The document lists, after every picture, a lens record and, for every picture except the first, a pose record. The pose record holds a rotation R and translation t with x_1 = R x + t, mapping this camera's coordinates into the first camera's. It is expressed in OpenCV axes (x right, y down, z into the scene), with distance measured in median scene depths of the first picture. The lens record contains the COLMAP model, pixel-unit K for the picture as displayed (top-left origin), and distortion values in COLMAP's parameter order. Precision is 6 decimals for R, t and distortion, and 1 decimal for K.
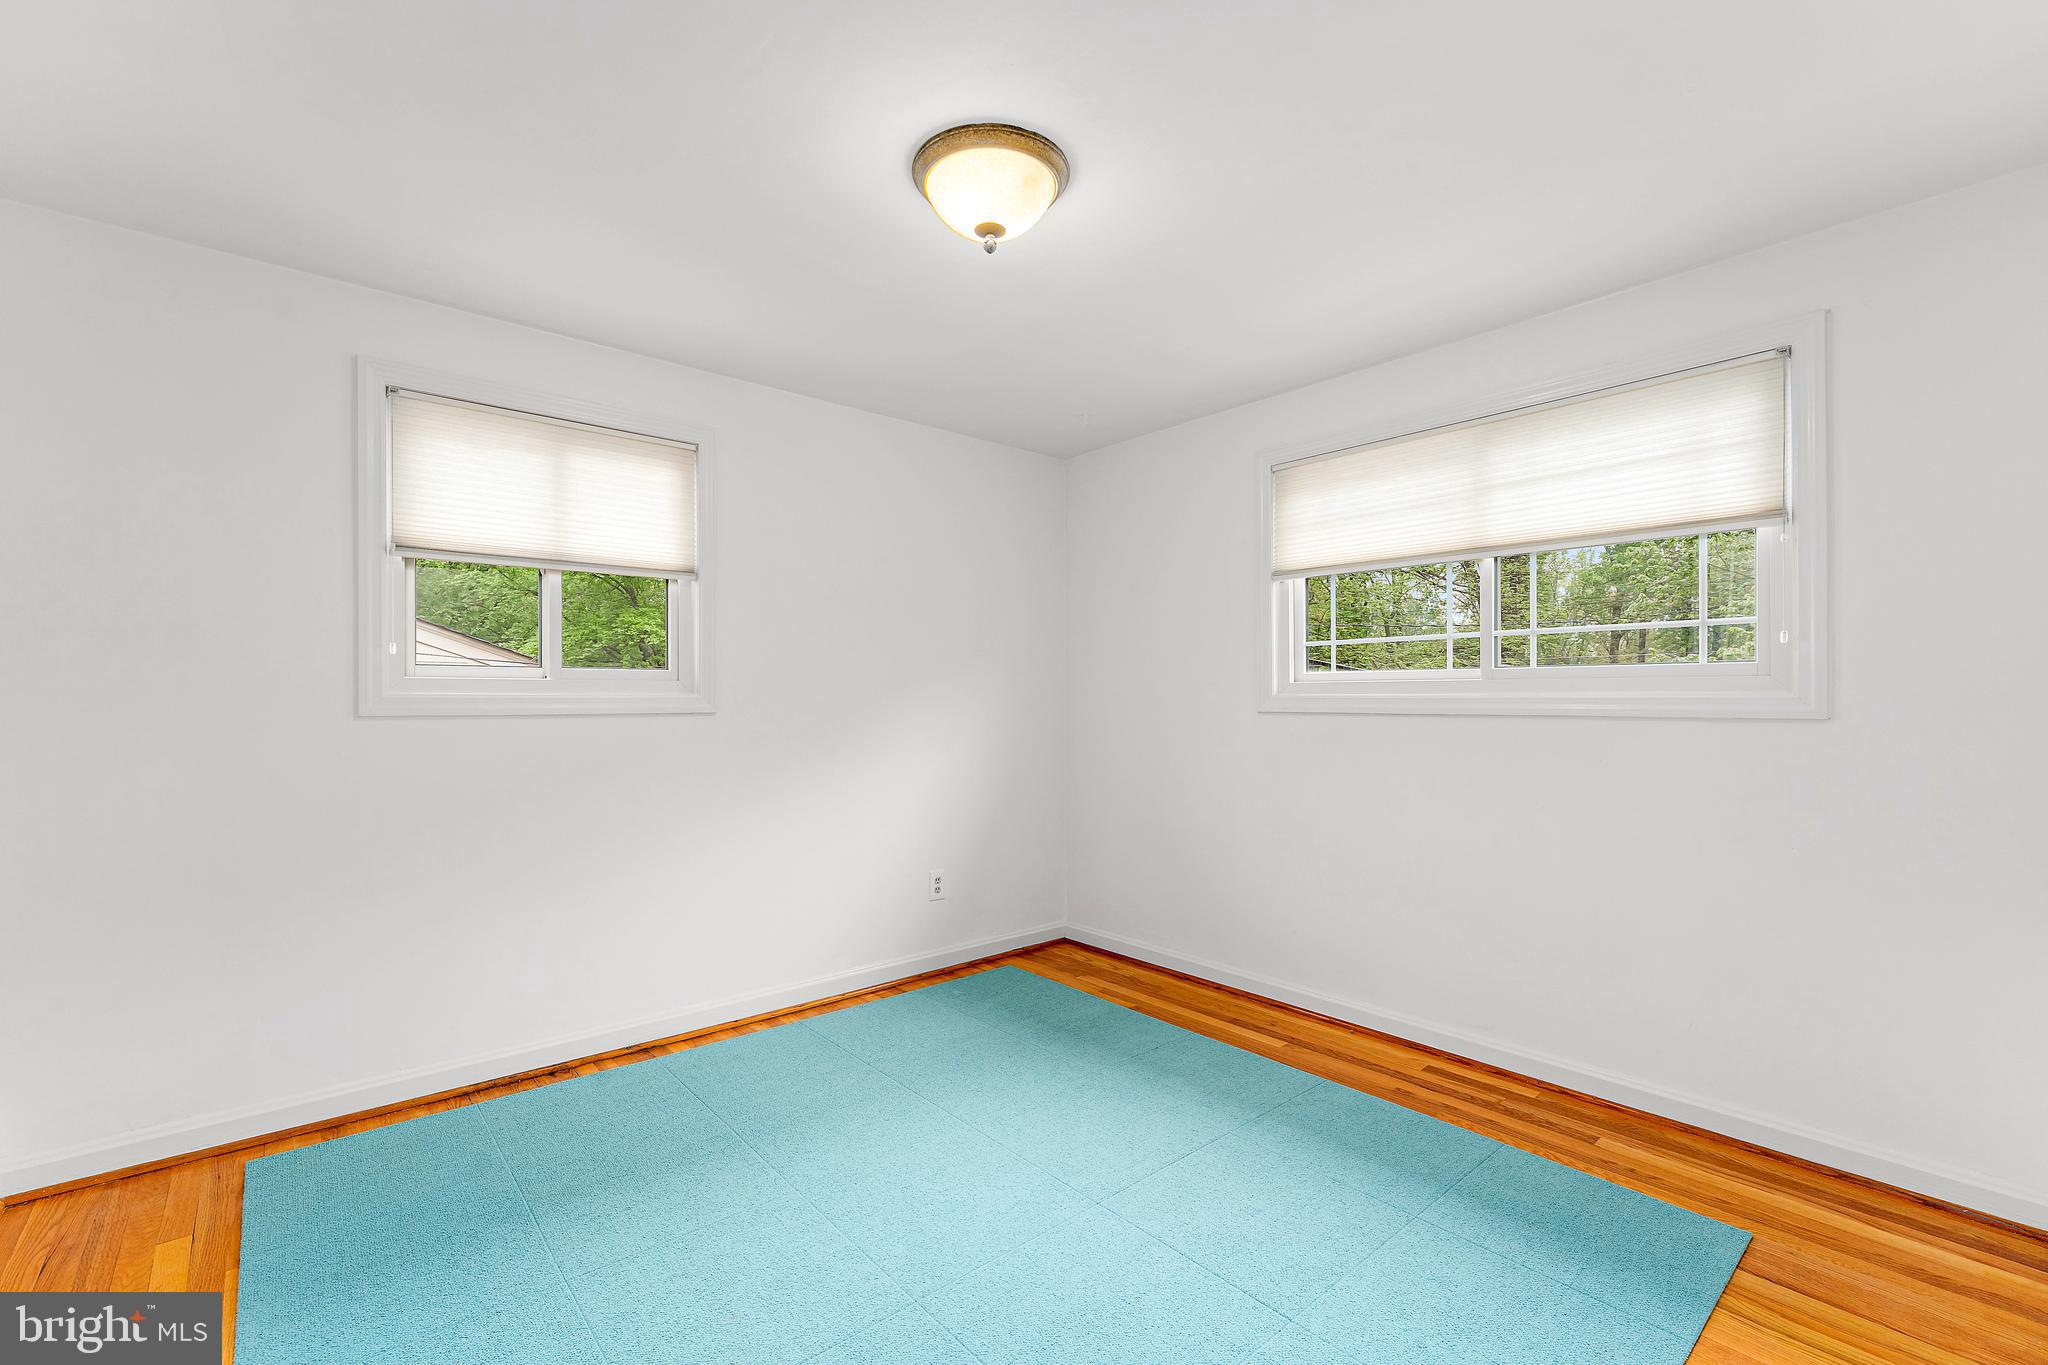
lens RADIAL K [[875.6, 0, 1011.5], [0, 875.6, 693.8], [0, 0, 1]] dist [0.001350, -0.000809]
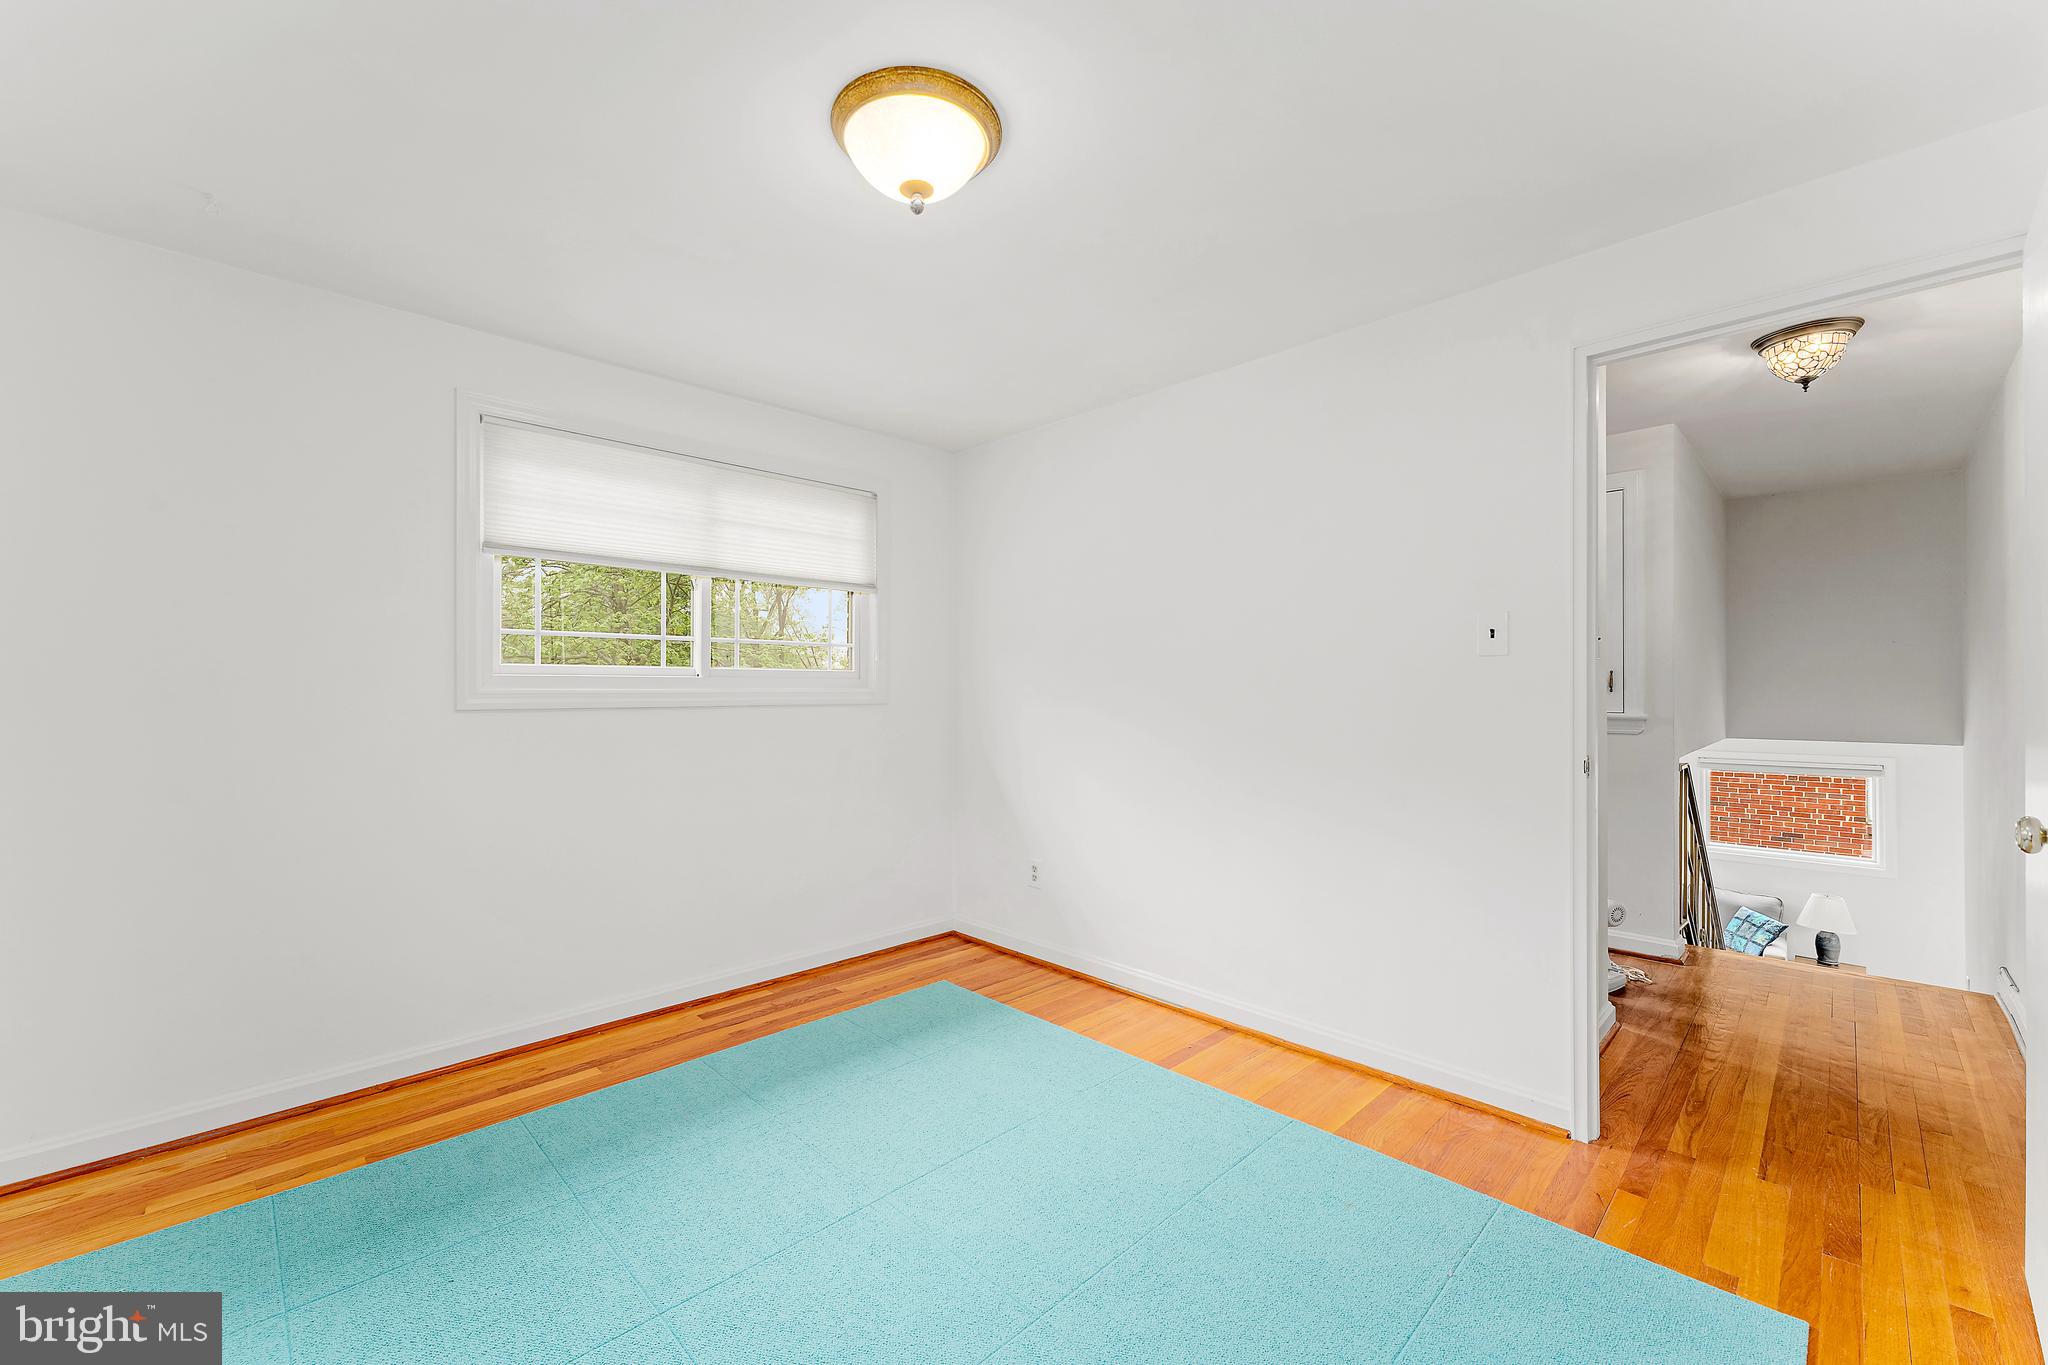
lens RADIAL K [[828.0, 0, 1013.9], [0, 828.0, 684.0], [0, 0, 1]] dist [0.001016, -0.000058]
pose [[-0.072392, 0.008063, 0.997344, -0.592504], [-0.002460, 0.999963, -0.008263, 0.001189], [-0.997373, -0.003051, -0.072370, 0.628642]]
